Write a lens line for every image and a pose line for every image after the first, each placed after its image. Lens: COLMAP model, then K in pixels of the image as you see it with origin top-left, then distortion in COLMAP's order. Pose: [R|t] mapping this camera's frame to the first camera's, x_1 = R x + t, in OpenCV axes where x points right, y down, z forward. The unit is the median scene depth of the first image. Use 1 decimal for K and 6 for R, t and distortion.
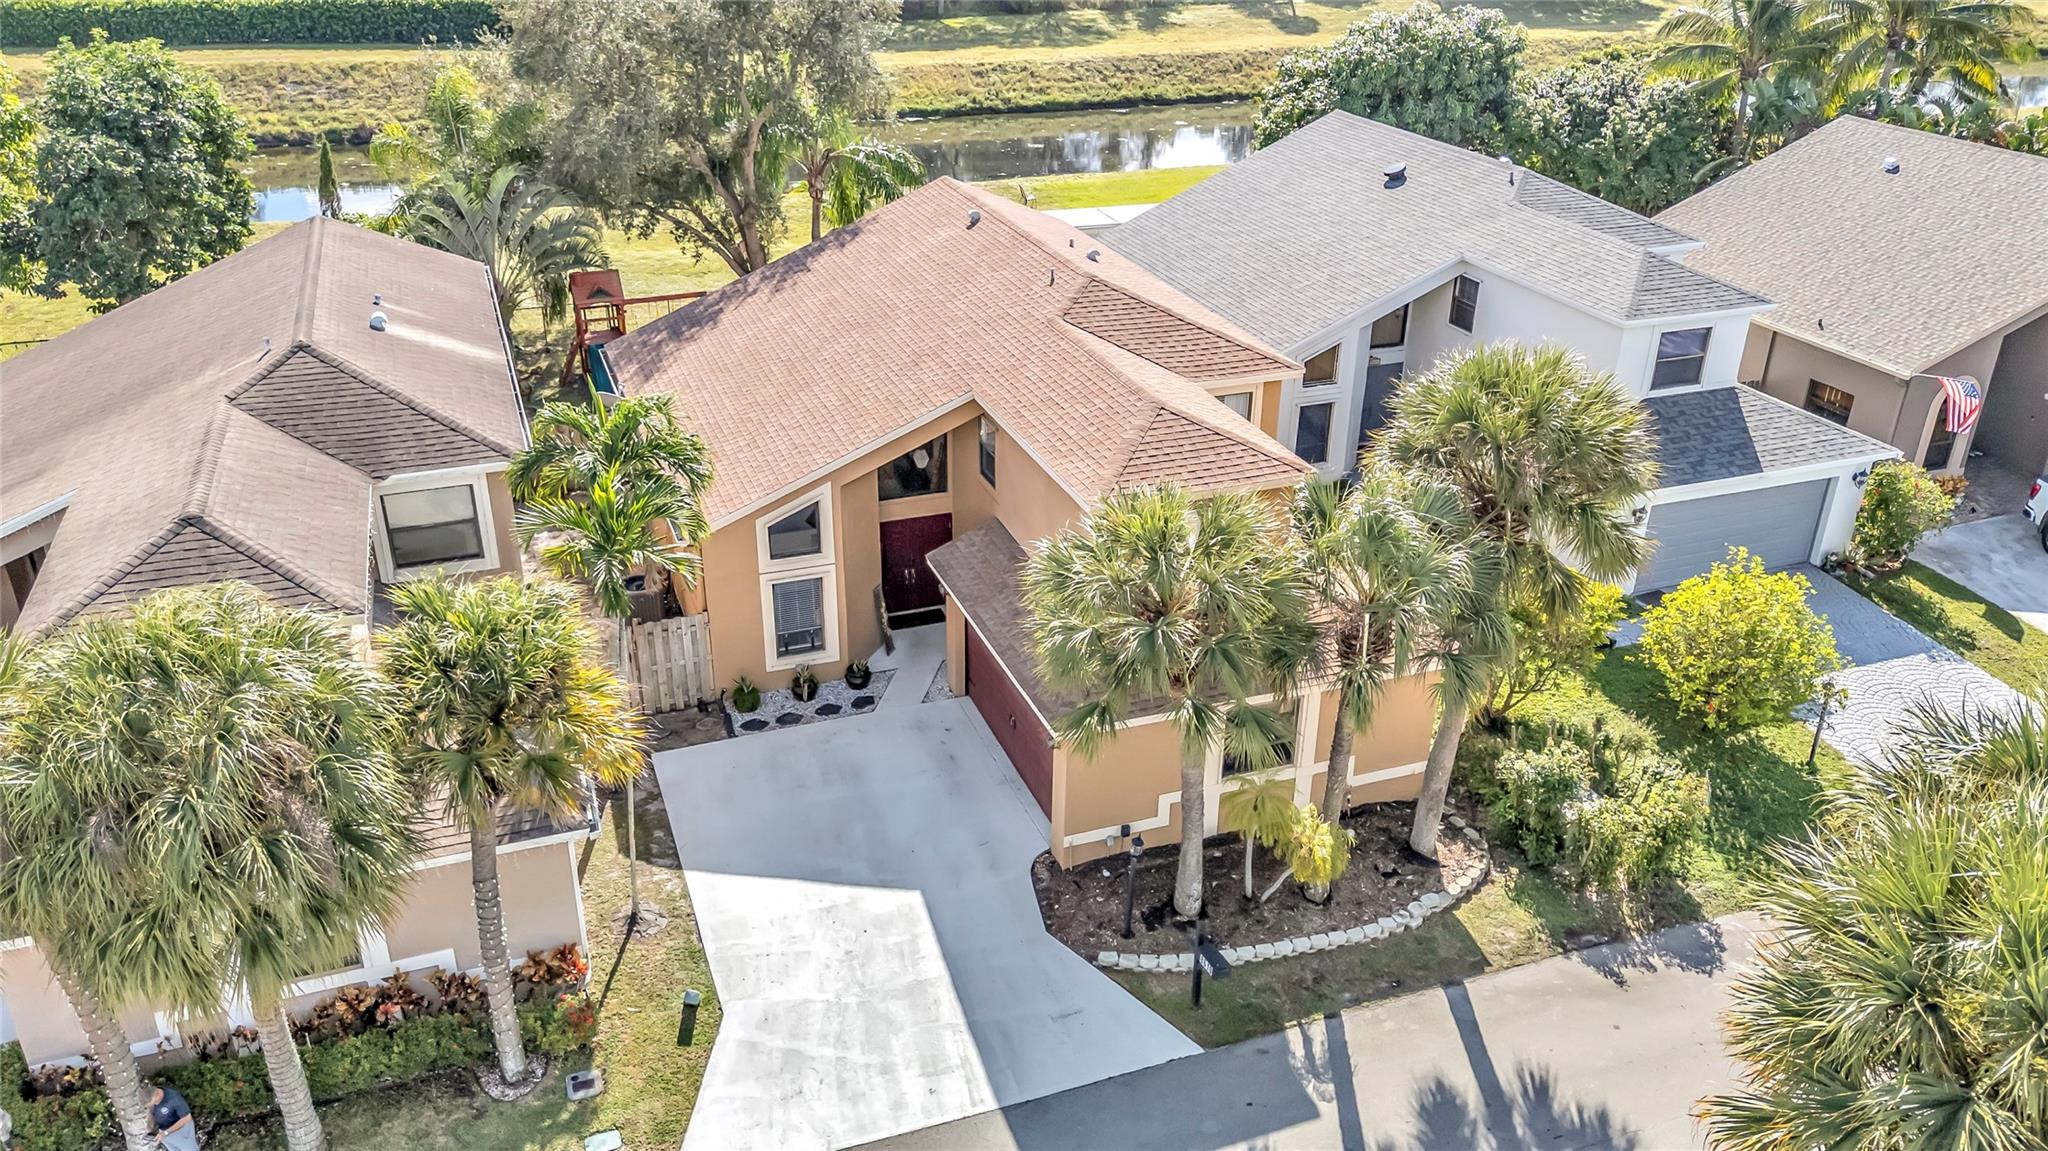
lens RADIAL K [[1550.8, 0, 1020.0], [0, 1550.8, 577.8], [0, 0, 1]] dist [0.046244, -0.031666]
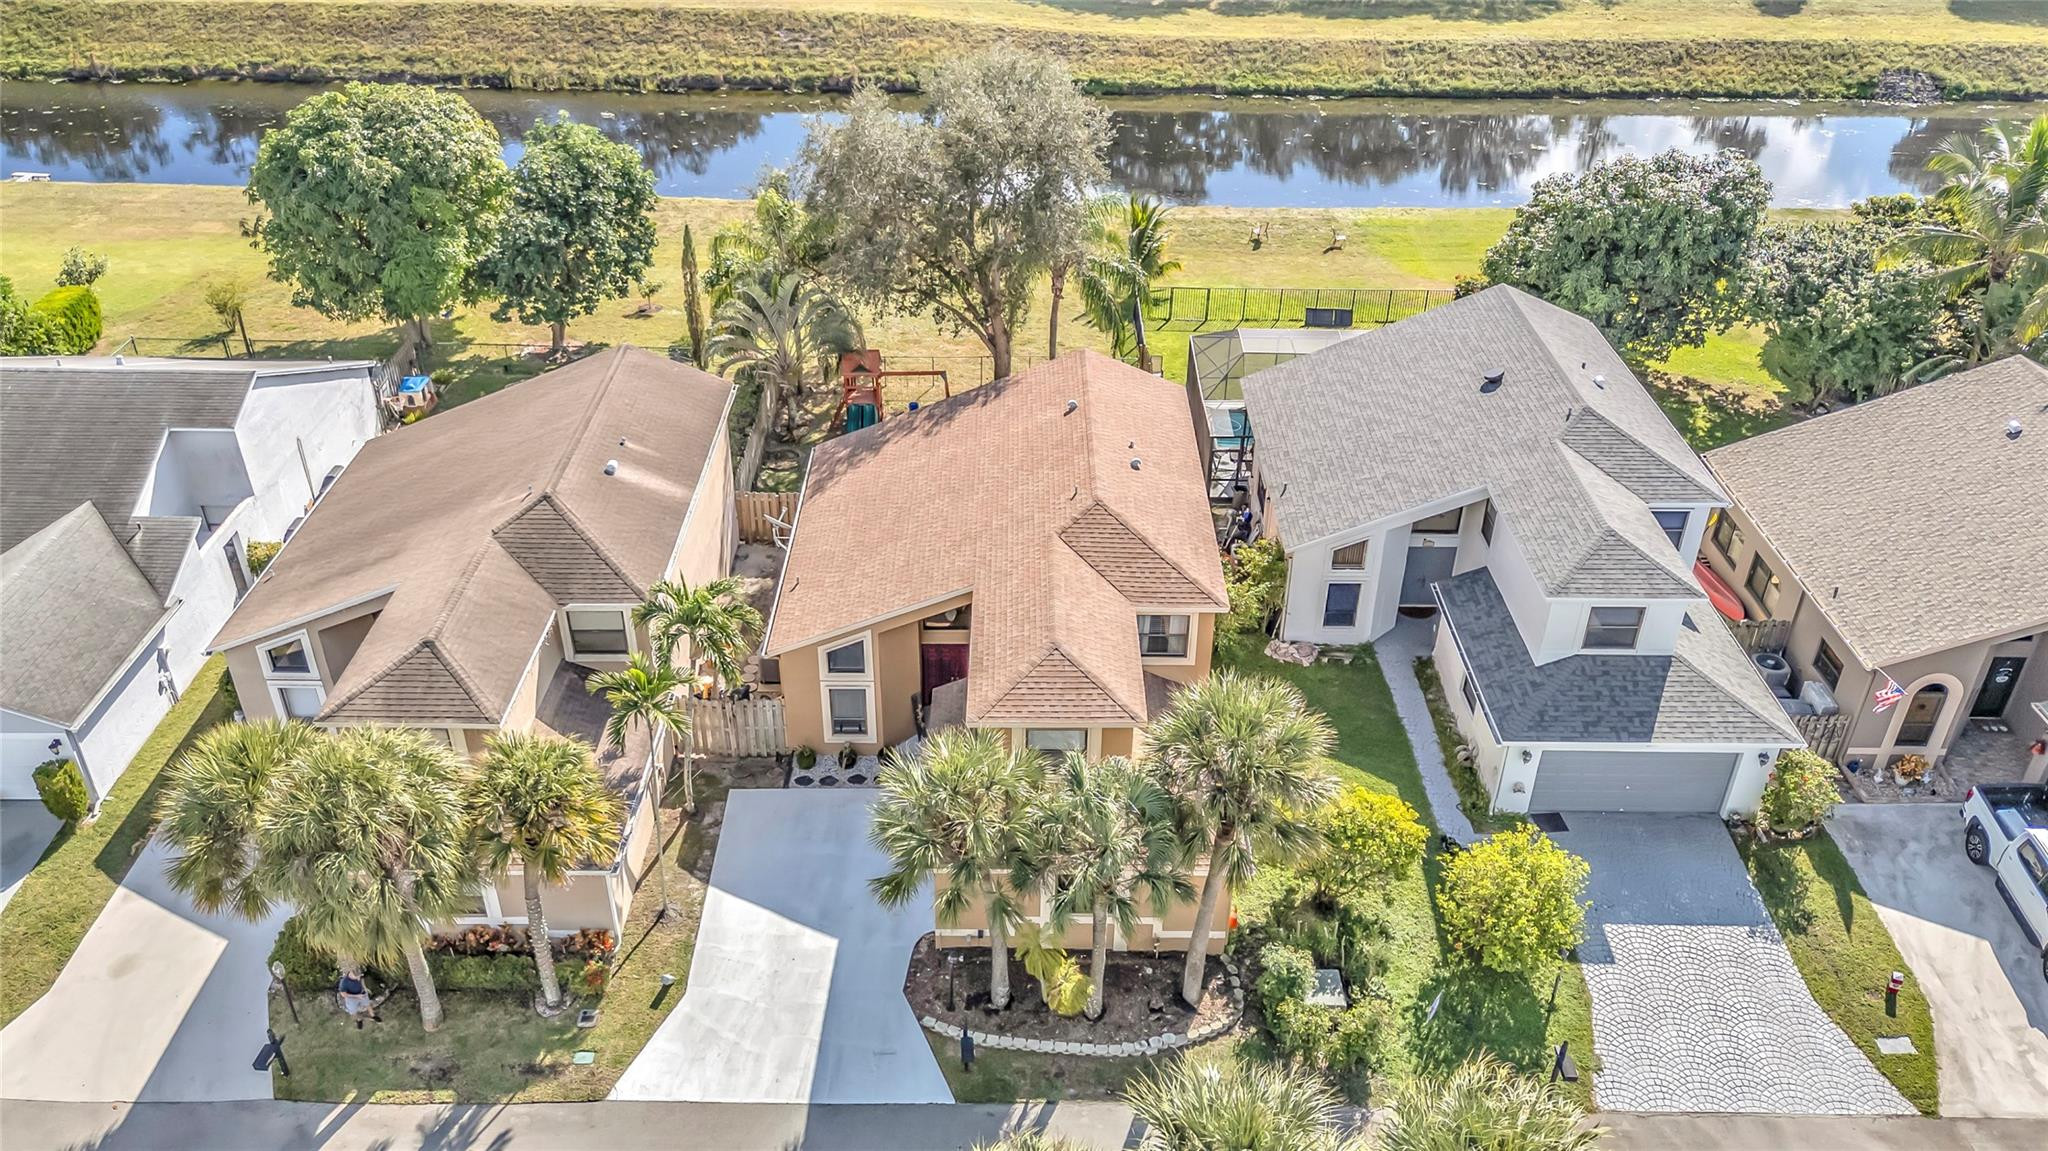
lens RADIAL K [[1550.8, 0, 1019.6], [0, 1550.8, 572.7], [0, 0, 1]] dist [0.046244, -0.031666]
pose [[0.936595, 0.186557, -0.296625, 0.404822], [-0.153169, 0.979306, 0.132284, -0.313521], [0.315165, -0.078463, 0.945788, -0.284293]]
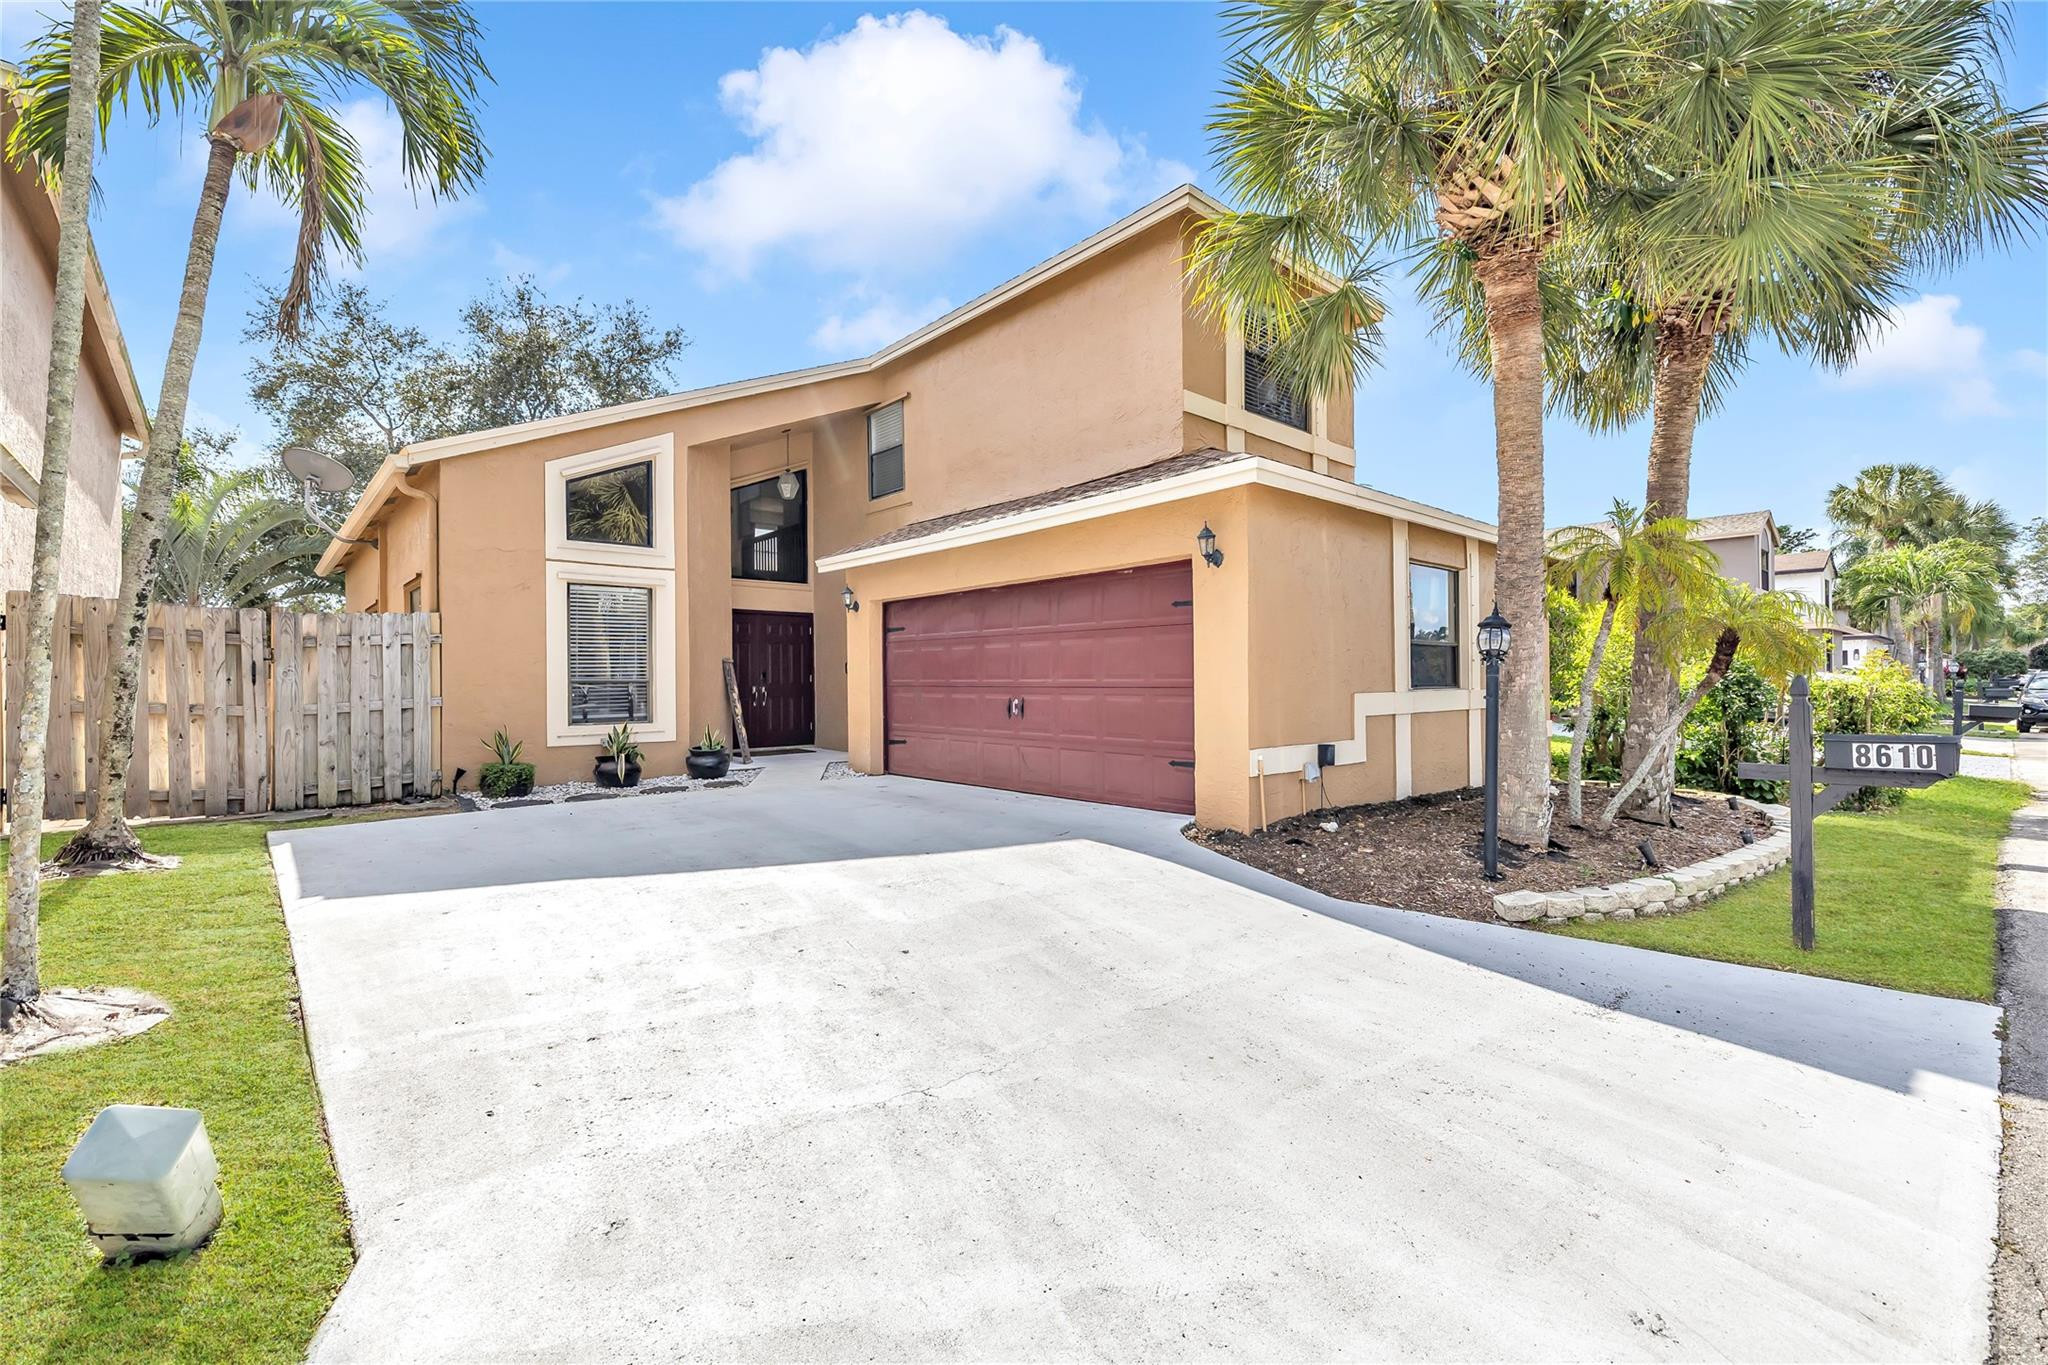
lens RADIAL K [[899.6, 0, 1021.8], [0, 899.6, 685.4], [0, 0, 1]] dist [0.001707, 0.000292]
pose [[0.934190, -0.023477, 0.356002, -0.118686], [0.180069, 0.892442, -0.413669, 0.215338], [-0.308000, 0.450551, 0.837938, 0.662903]]
